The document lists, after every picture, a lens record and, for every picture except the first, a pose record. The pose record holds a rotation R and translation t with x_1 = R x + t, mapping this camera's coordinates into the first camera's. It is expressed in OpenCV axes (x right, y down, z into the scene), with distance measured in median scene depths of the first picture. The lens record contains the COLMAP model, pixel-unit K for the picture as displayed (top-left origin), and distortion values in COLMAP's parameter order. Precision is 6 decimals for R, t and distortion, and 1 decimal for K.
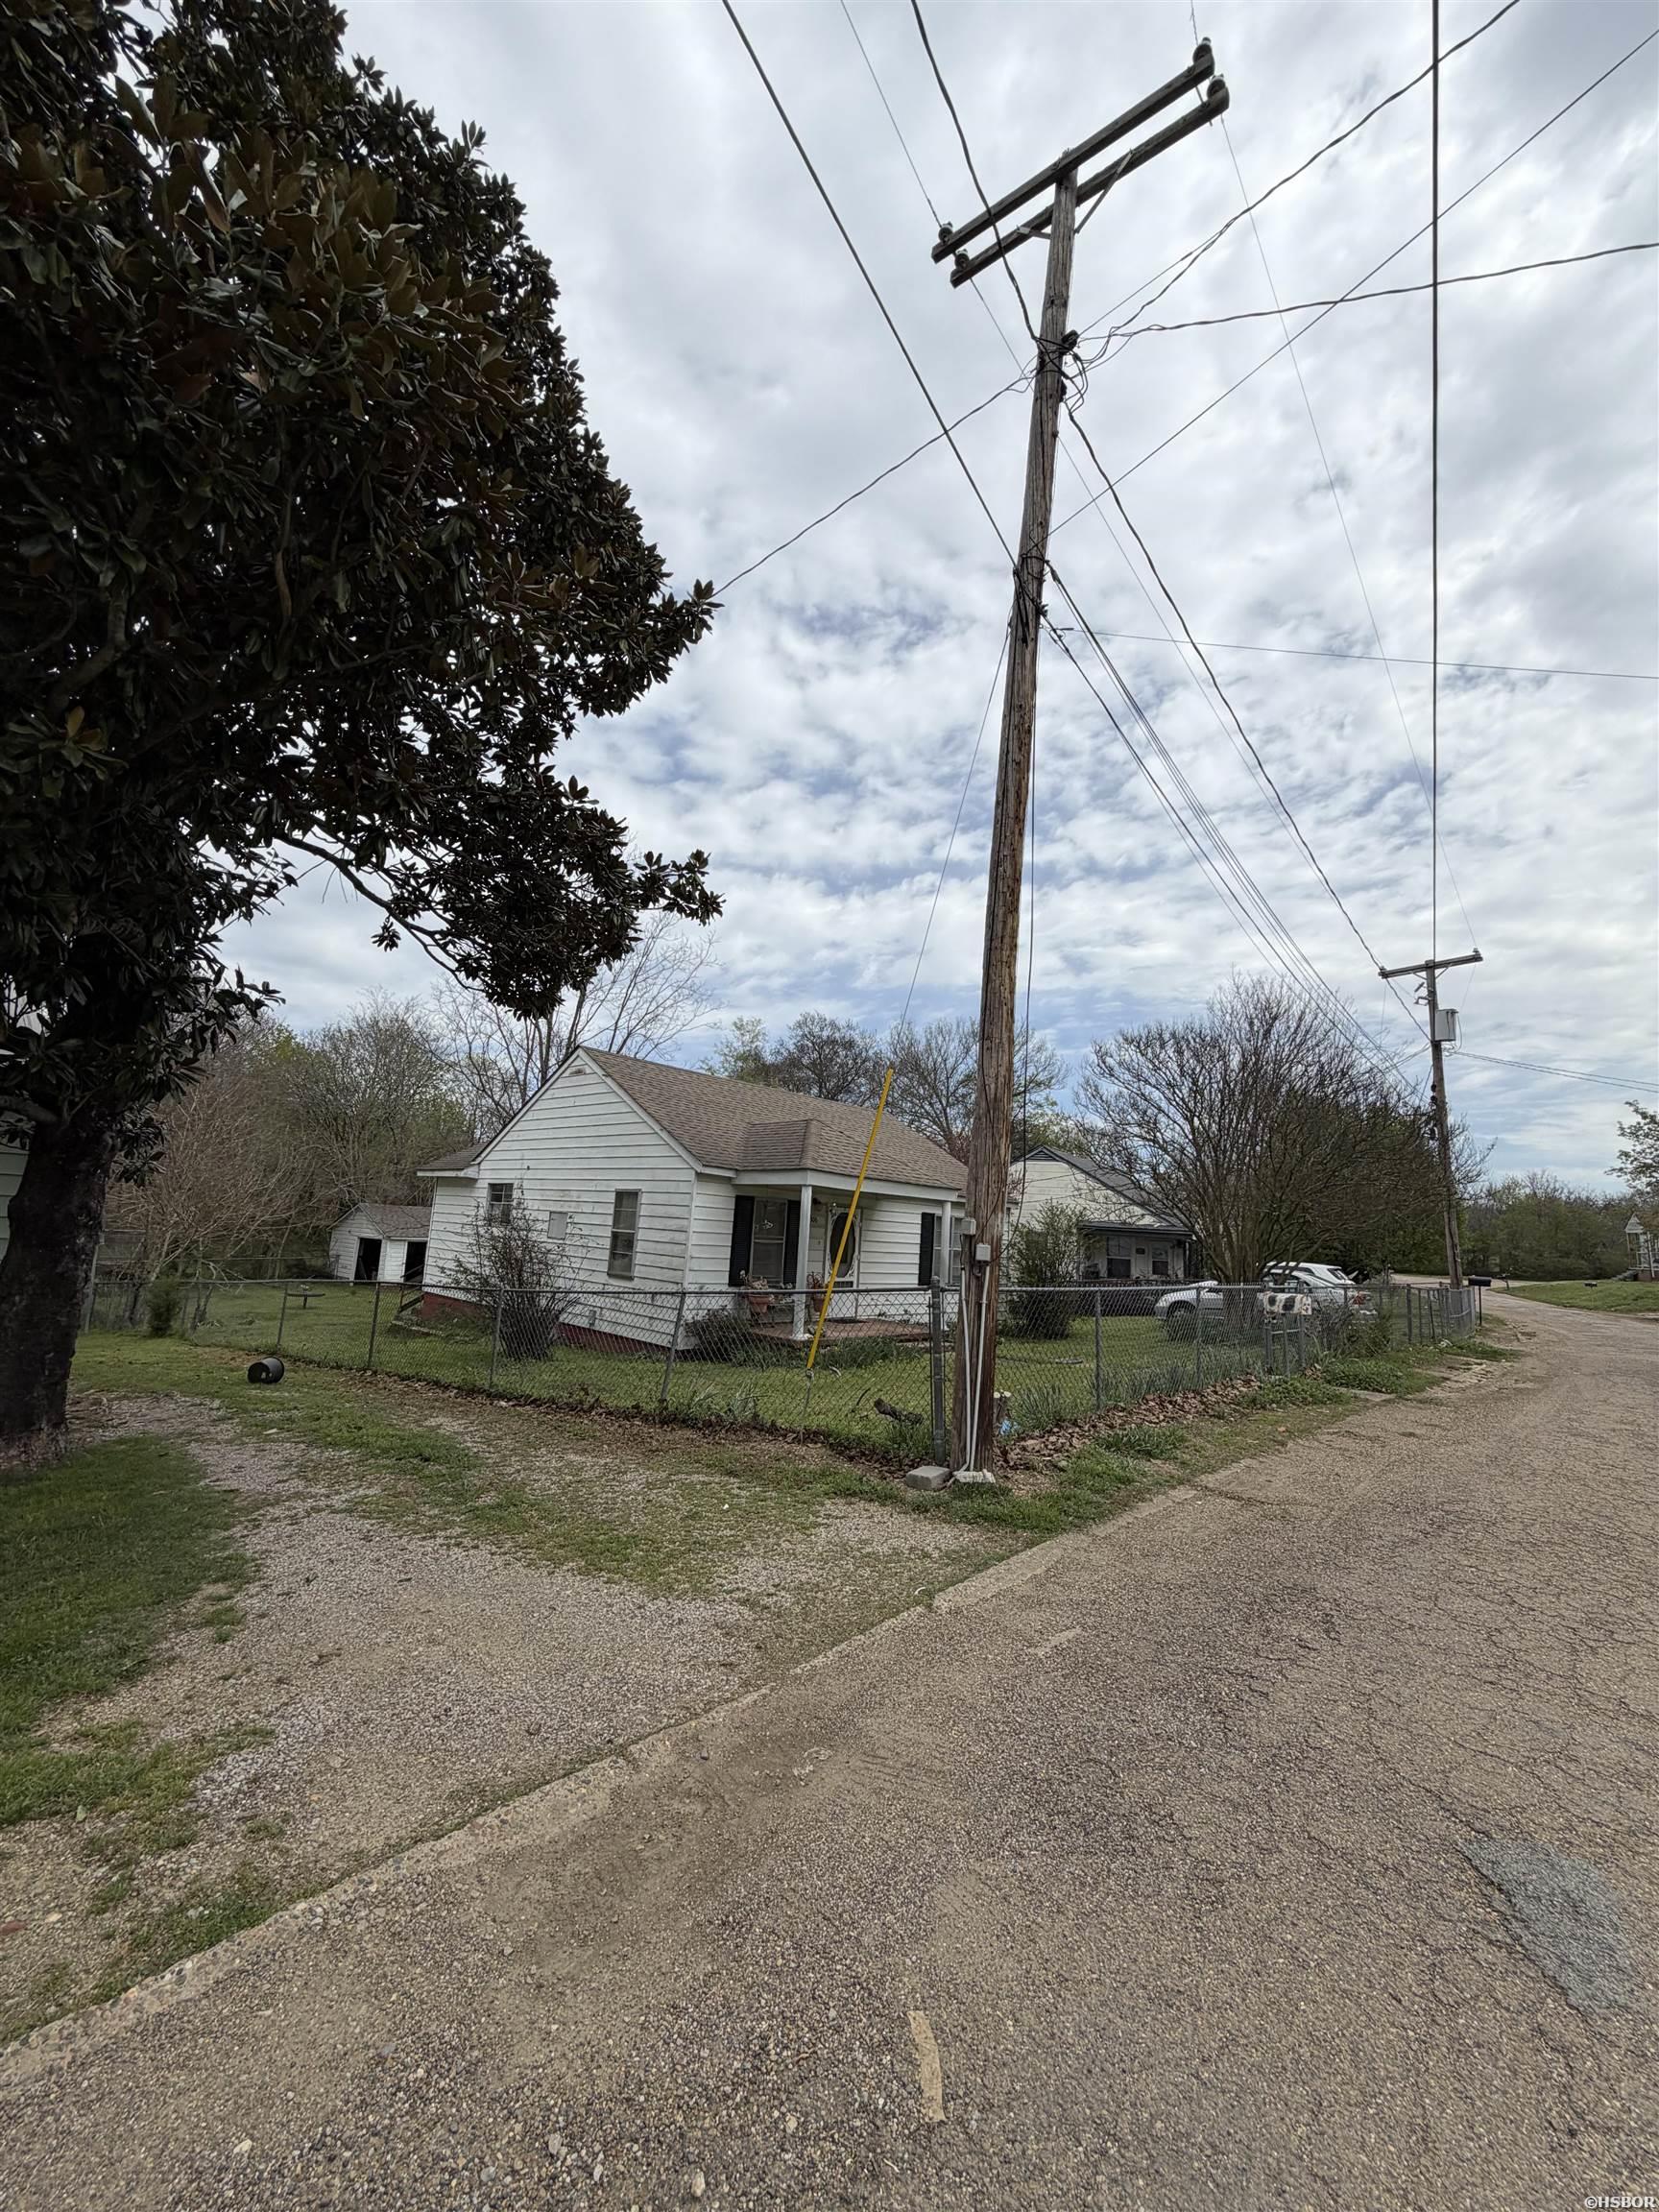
lens RADIAL K [[878.6, 0, 829.5], [0, 878.6, 1106.0], [0, 0, 1]] dist [0.056441, -0.000006]
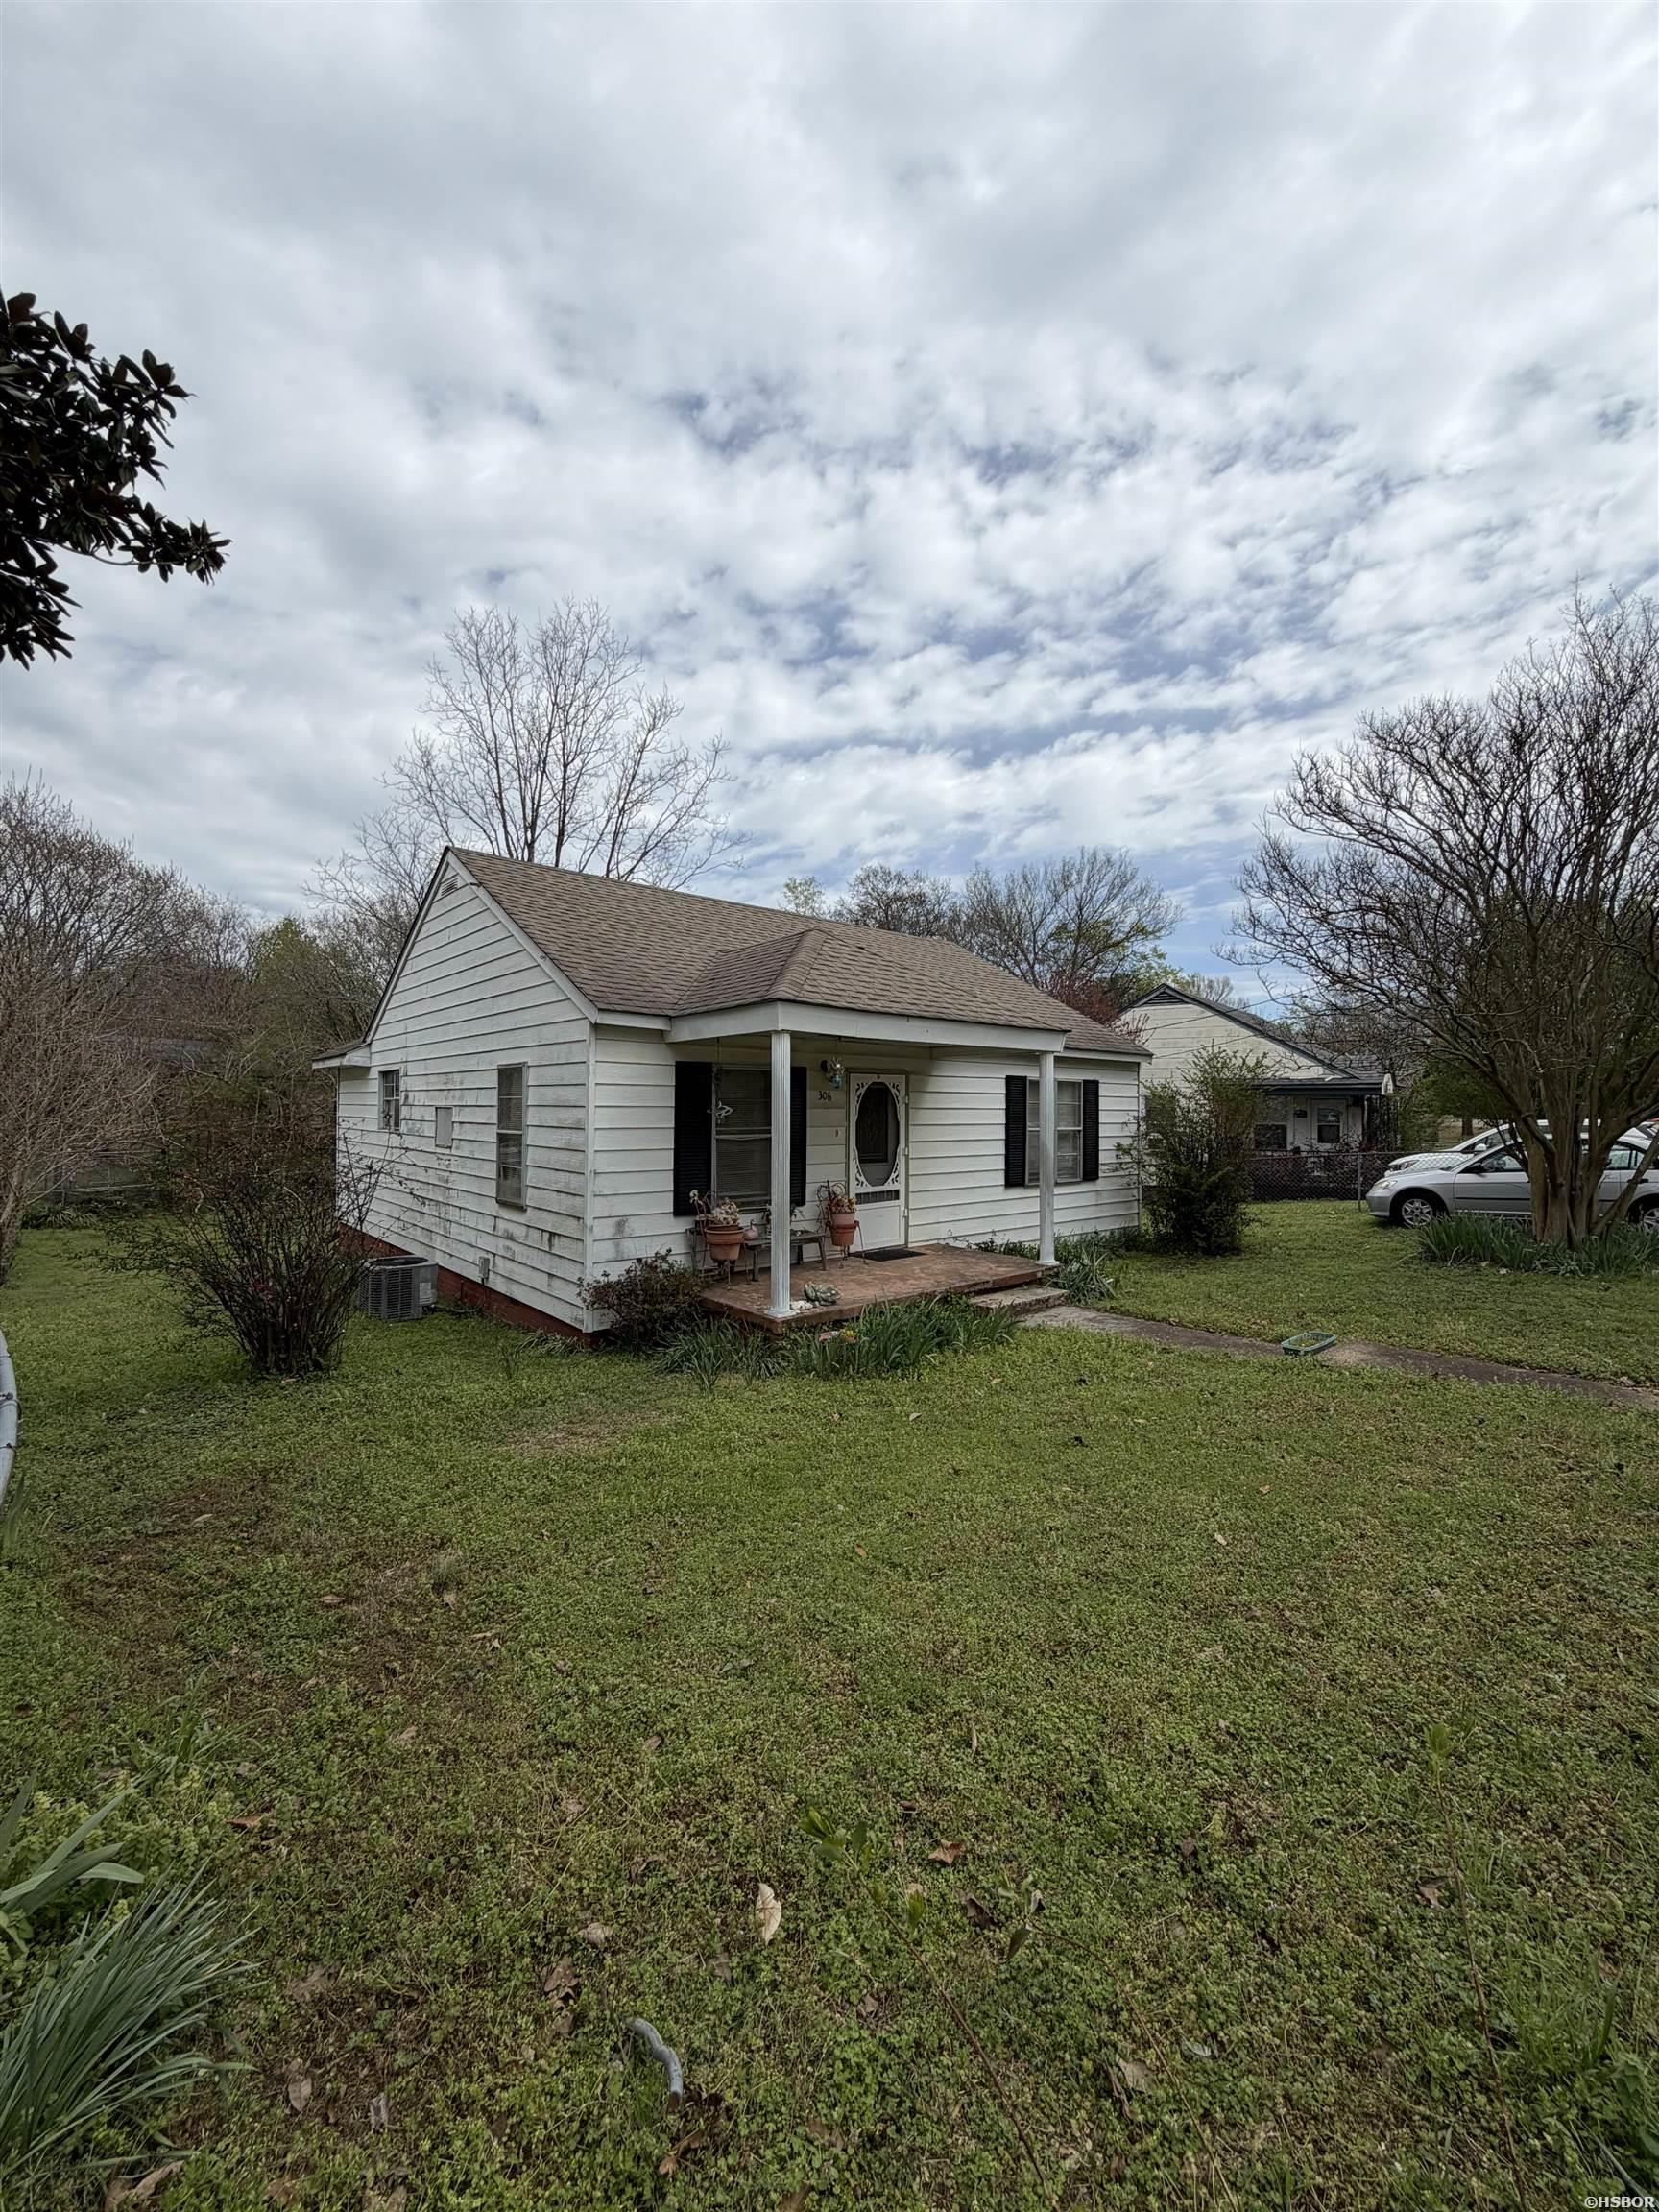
lens RADIAL K [[878.6, 0, 829.5], [0, 878.6, 1106.0], [0, 0, 1]] dist [0.056441, -0.000006]
pose [[0.993154, -0.057575, -0.101634, 0.048547], [0.070511, 0.989178, 0.128664, 0.060034], [0.093127, -0.134949, 0.986466, 0.415032]]
